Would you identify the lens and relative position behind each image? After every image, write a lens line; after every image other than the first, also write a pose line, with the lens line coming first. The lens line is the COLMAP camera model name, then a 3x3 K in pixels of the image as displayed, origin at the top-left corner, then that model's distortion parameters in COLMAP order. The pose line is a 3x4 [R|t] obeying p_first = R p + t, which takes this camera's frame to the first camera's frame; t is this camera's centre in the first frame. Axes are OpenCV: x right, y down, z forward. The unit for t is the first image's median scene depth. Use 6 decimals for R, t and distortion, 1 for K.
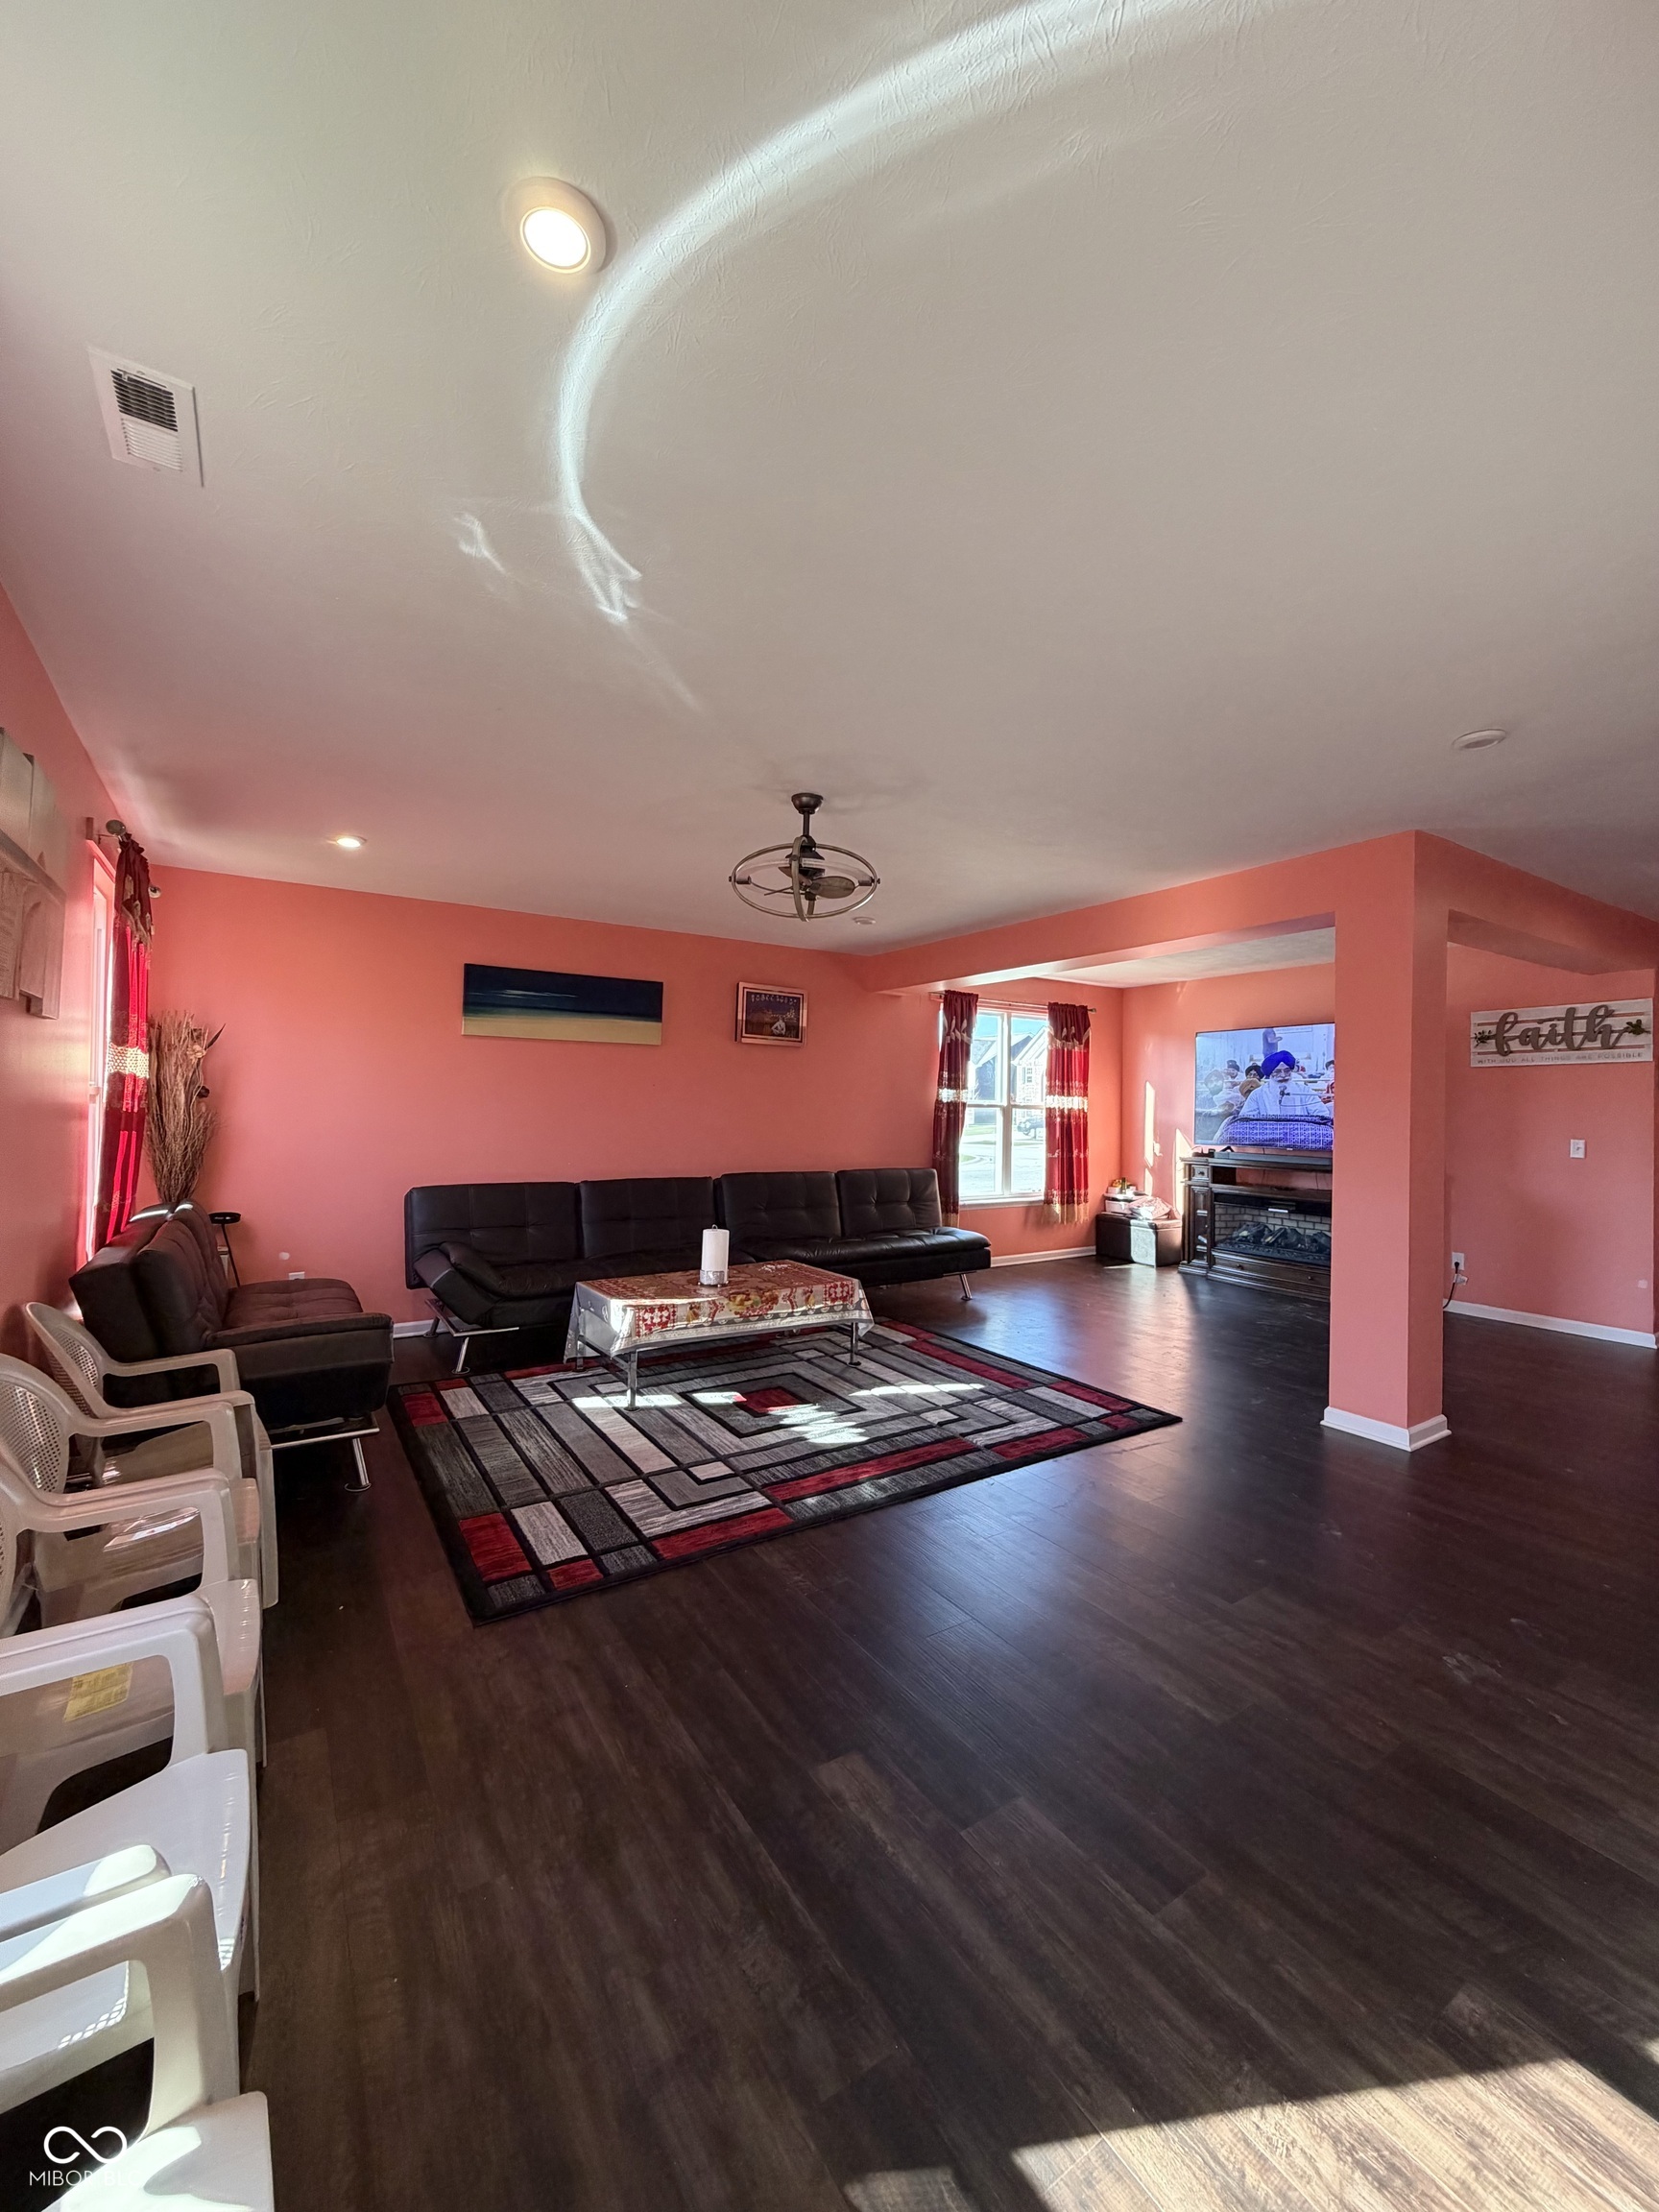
lens RADIAL K [[880.5, 0, 829.7], [0, 880.5, 1107.3], [0, 0, 1]] dist [0.001421, -0.000185]
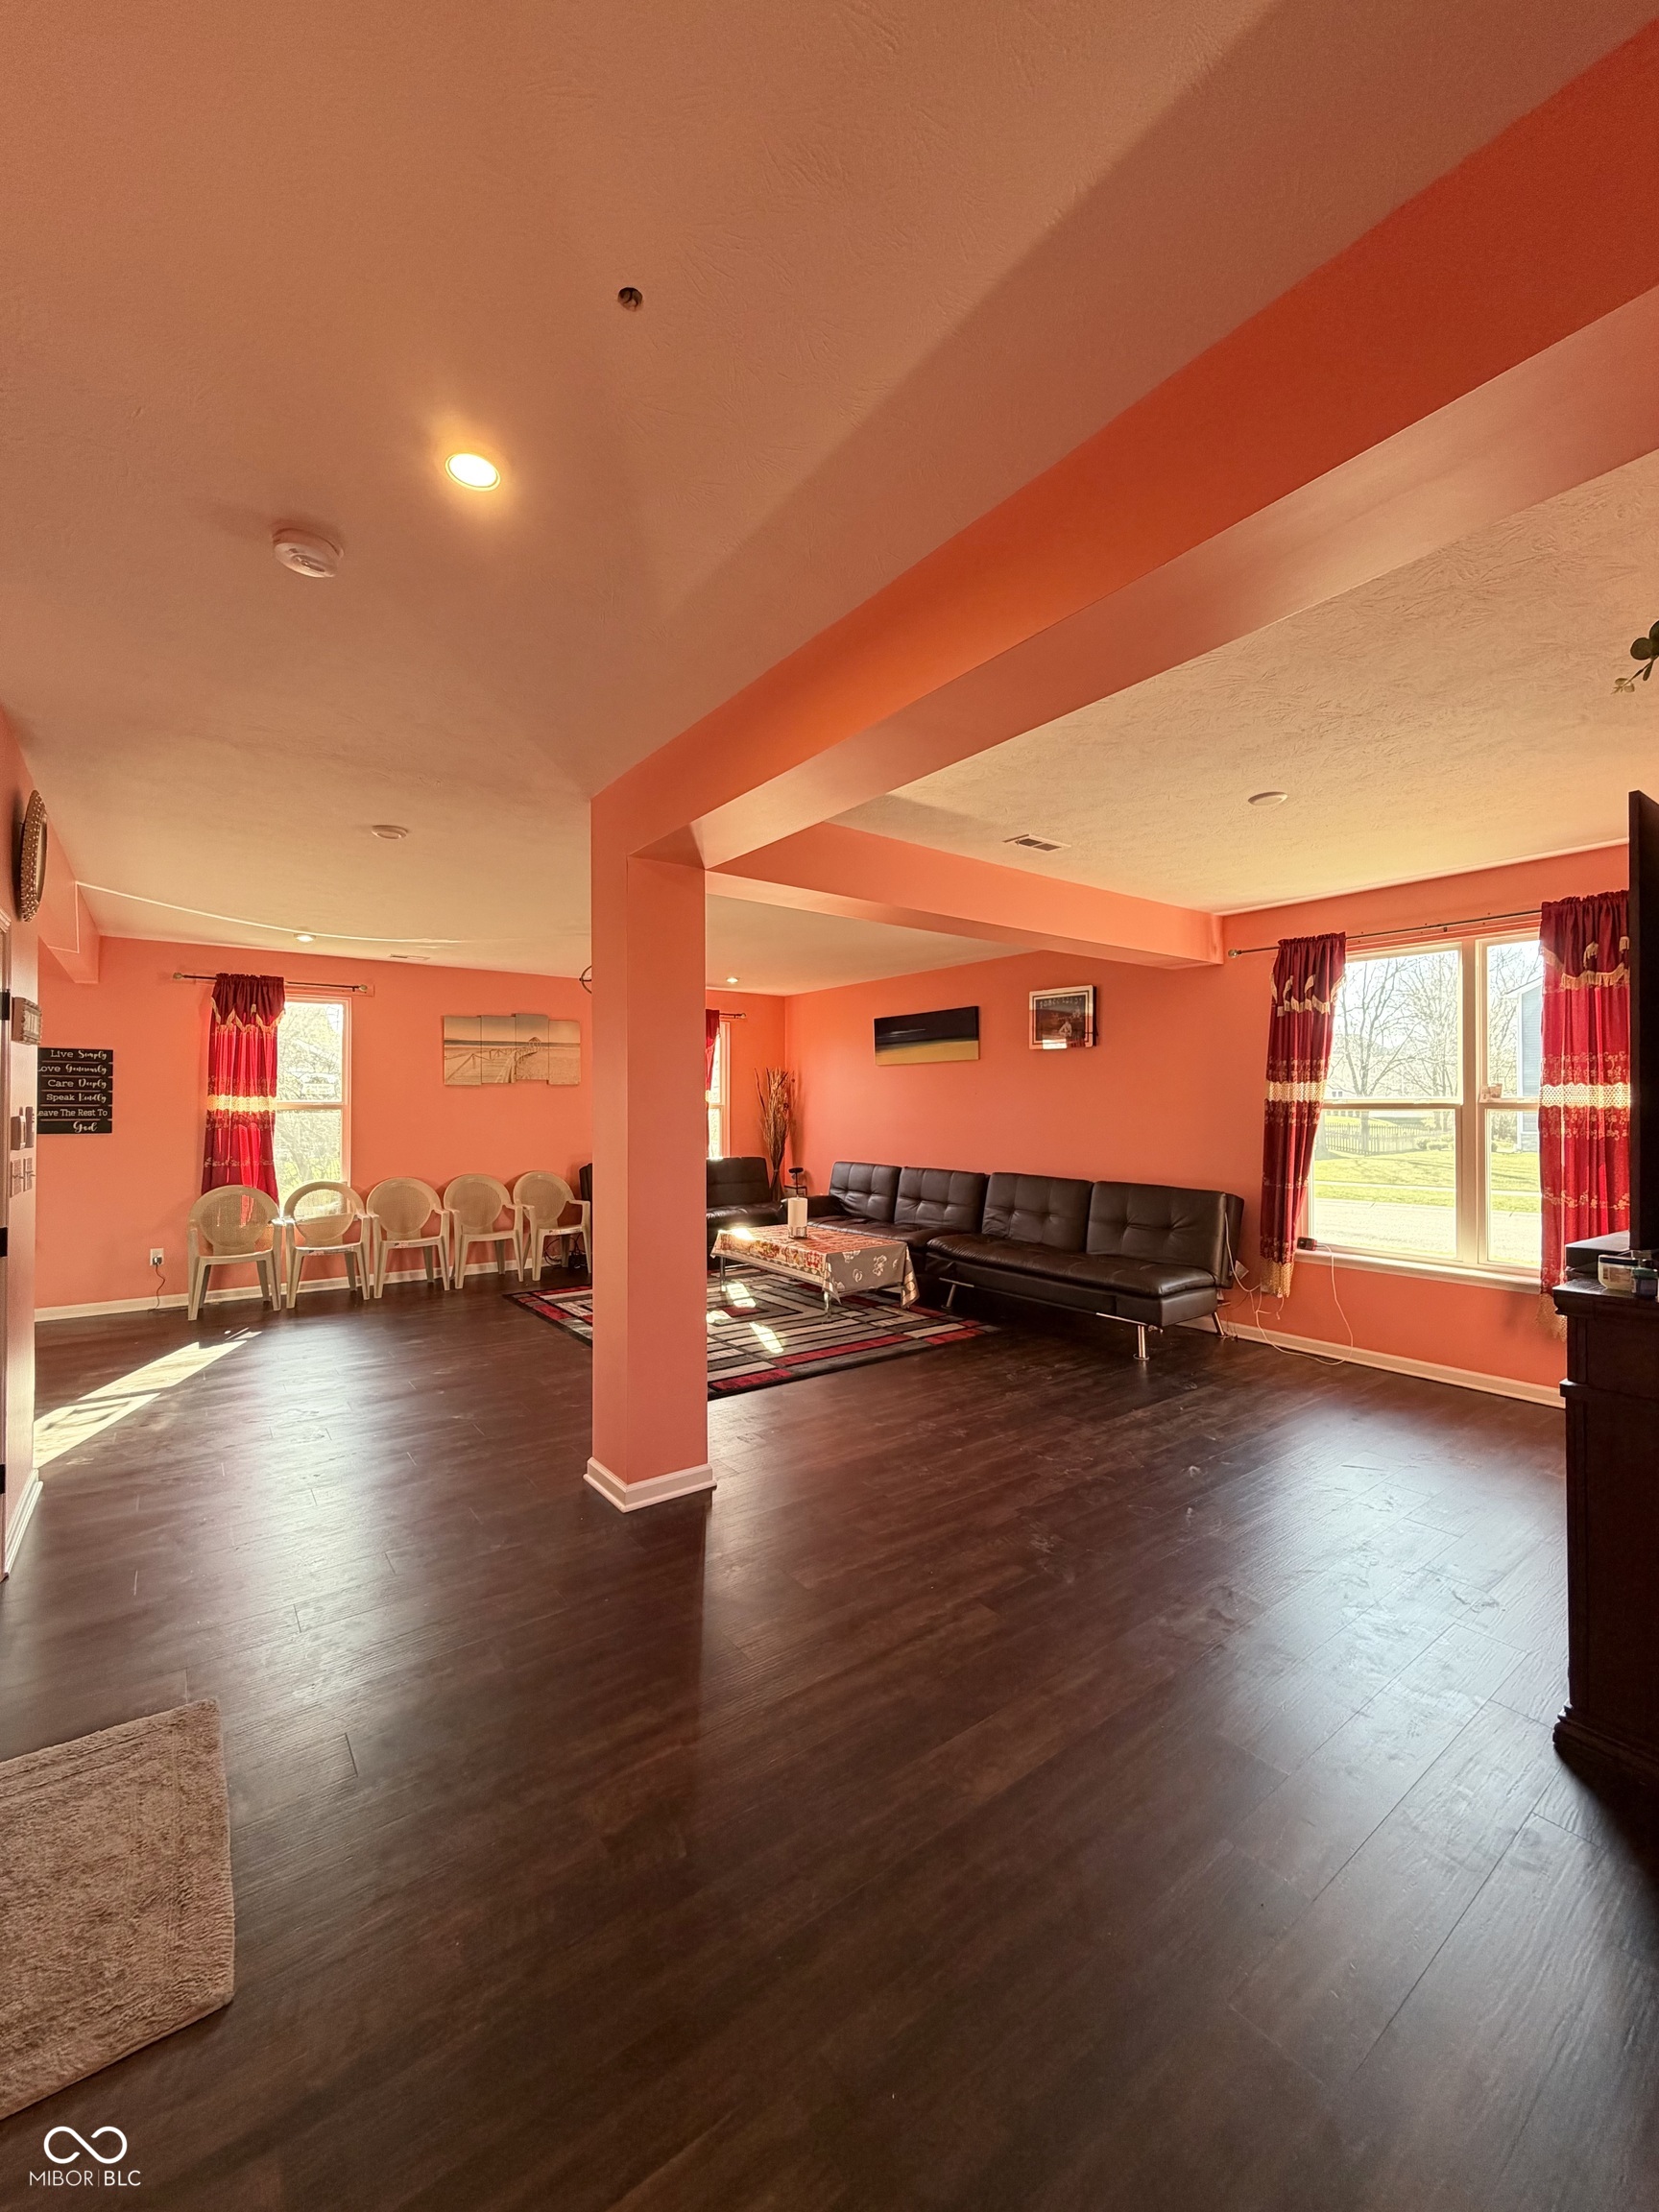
lens RADIAL K [[880.5, 0, 833.8], [0, 880.5, 1097.0], [0, 0, 1]] dist [0.001421, -0.000185]
pose [[0.067013, -0.026279, -0.997406, 0.989724], [-0.001729, 0.999649, -0.026454, 0.011234], [0.997751, 0.003497, 0.066944, 0.741149]]
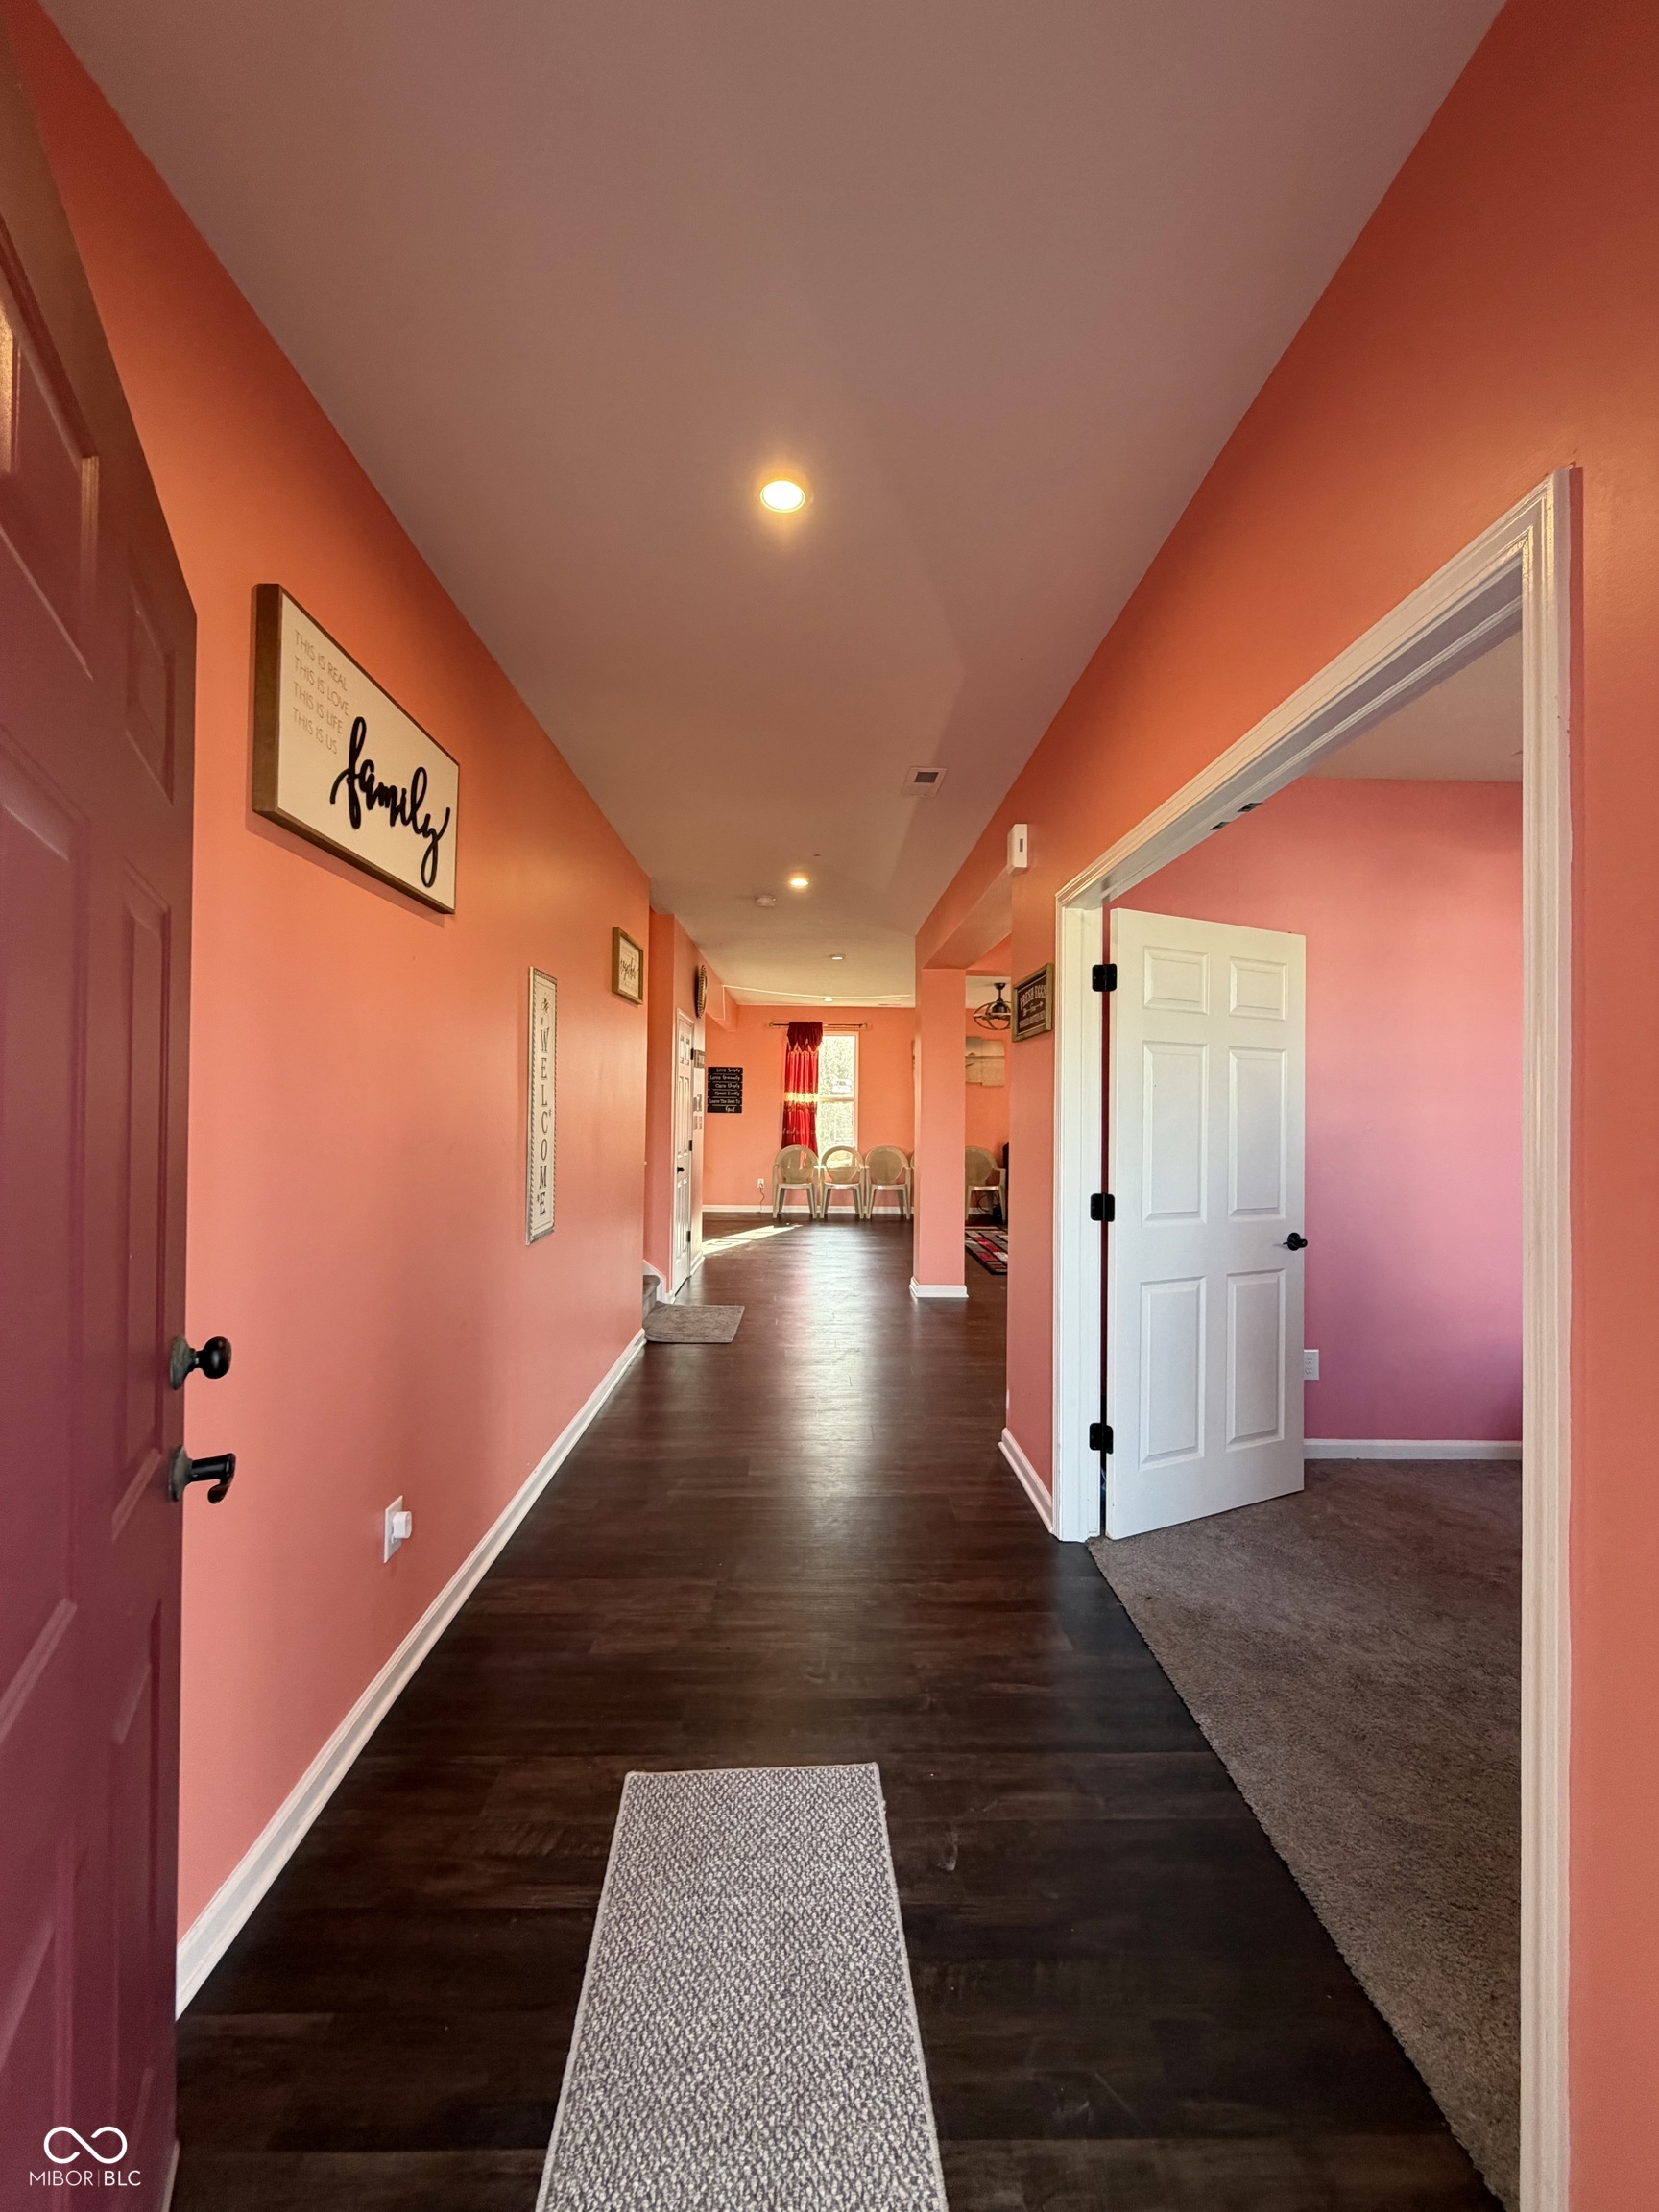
lens RADIAL K [[880.5, 0, 833.6], [0, 880.5, 1099.8], [0, 0, 1]] dist [0.001421, -0.000185]
pose [[-0.523639, -0.027685, -0.851490, 1.263094], [-0.024013, 0.999554, -0.017733, 0.022513], [0.851602, 0.011161, -0.524071, 0.991647]]
